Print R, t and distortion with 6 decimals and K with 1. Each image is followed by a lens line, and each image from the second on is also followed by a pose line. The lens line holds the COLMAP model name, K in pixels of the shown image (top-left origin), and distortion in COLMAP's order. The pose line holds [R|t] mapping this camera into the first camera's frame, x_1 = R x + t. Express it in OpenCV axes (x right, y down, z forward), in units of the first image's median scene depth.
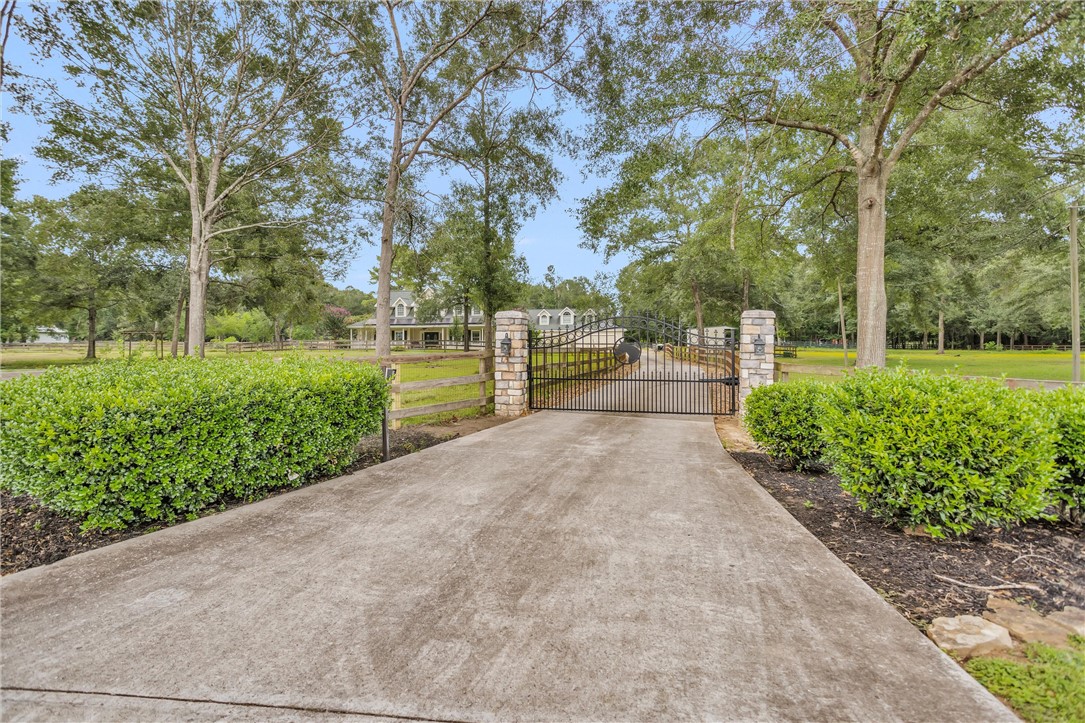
lens RADIAL K [[526.4, 0, 546.7], [0, 526.4, 345.3], [0, 0, 1]] dist [-0.055549, 0.027390]
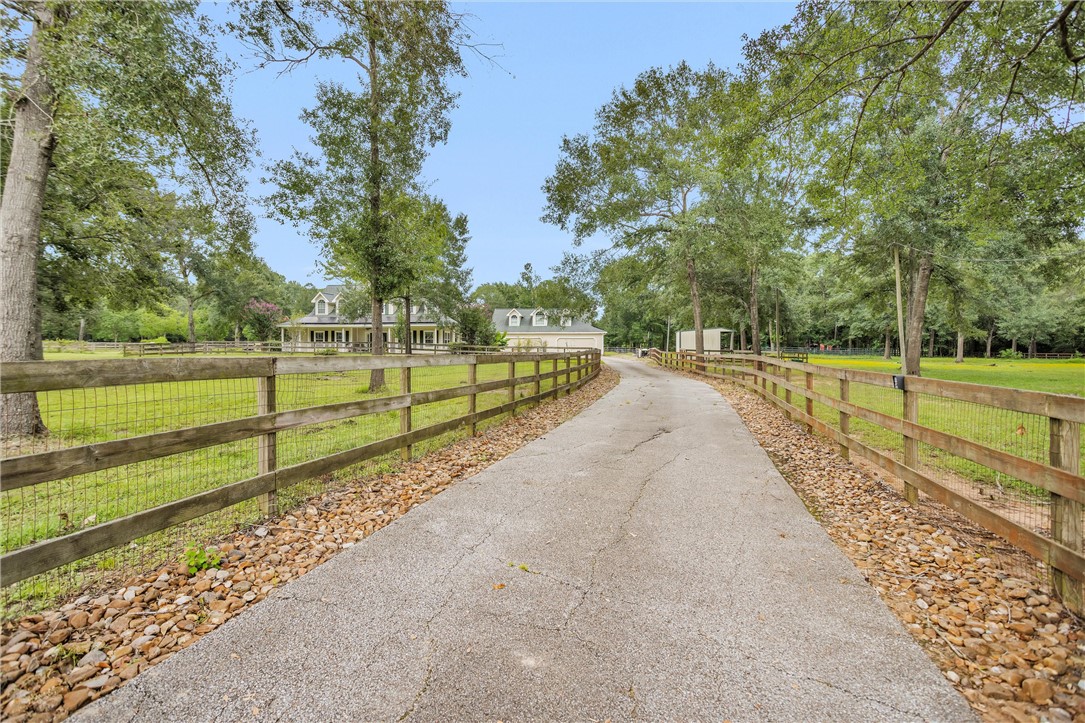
lens RADIAL K [[526.4, 0, 546.7], [0, 526.4, 345.3], [0, 0, 1]] dist [-0.055549, 0.027390]
pose [[0.999489, 0.008309, 0.030879, 0.038831], [-0.008067, 0.999936, -0.007960, -0.000014], [-0.030943, 0.007706, 0.999491, 0.196512]]
